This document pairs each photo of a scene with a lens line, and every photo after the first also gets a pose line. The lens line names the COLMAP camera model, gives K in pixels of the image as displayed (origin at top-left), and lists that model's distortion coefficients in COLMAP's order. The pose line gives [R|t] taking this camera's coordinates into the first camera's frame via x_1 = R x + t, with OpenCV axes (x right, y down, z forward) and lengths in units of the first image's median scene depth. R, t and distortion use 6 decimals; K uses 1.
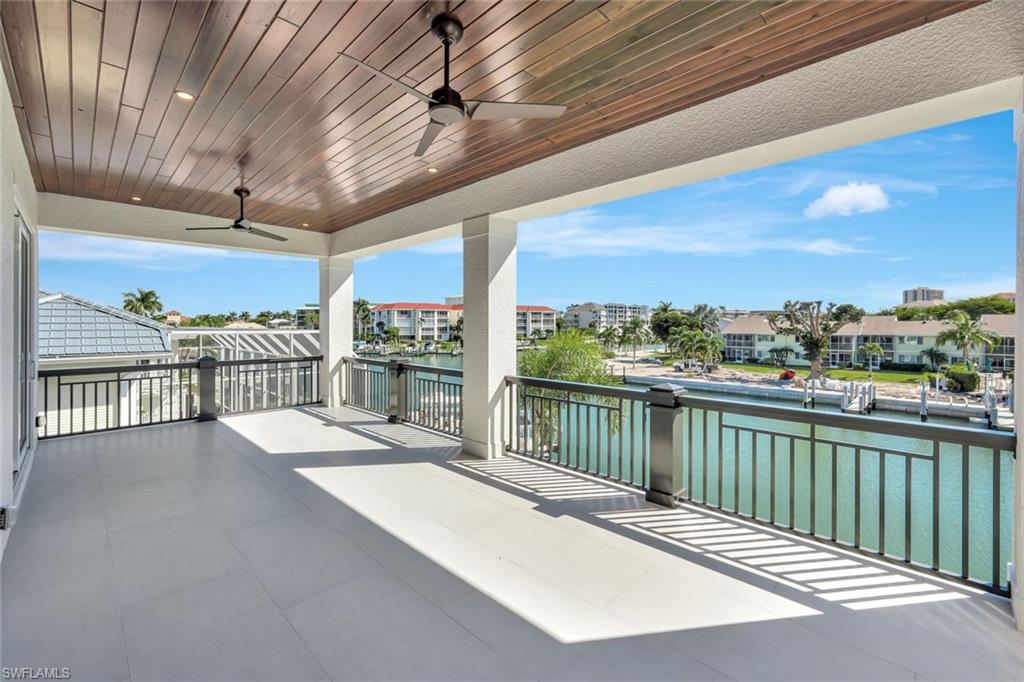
lens RADIAL K [[438.4, 0, 515.1], [0, 438.4, 330.3], [0, 0, 1]] dist [0.001777, 0.000191]
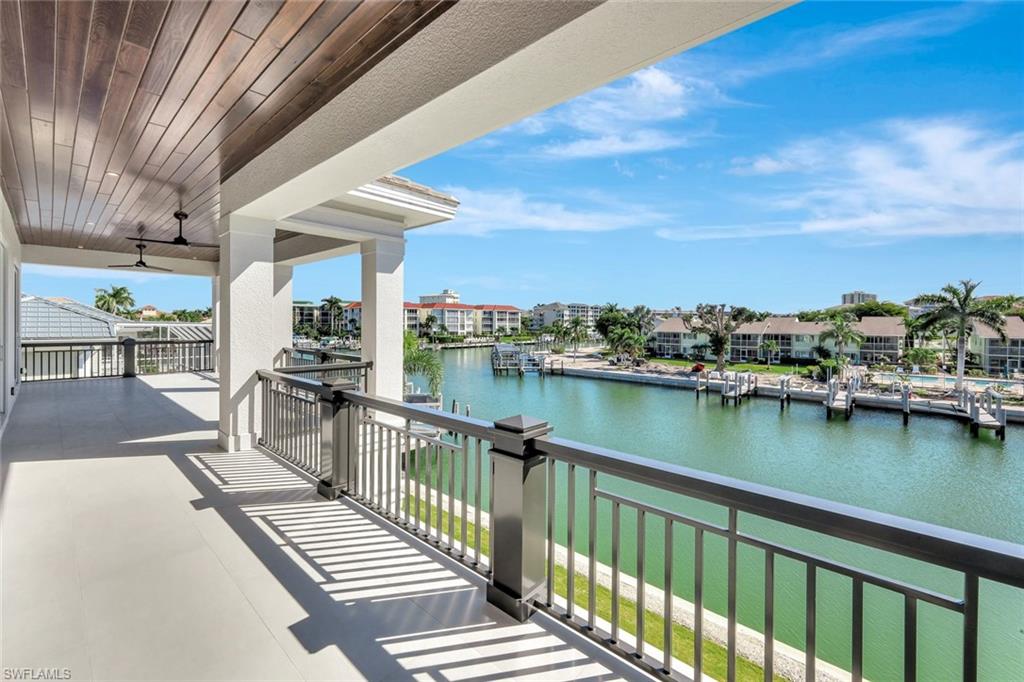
lens RADIAL K [[416.3, 0, 512.6], [0, 416.3, 333.6], [0, 0, 1]] dist [-0.001217, -0.000054]
pose [[0.998418, 0.007217, 0.055771, 0.071854], [-0.007953, 0.999884, 0.012983, 0.001328], [-0.055671, -0.013406, 0.998359, -0.070411]]
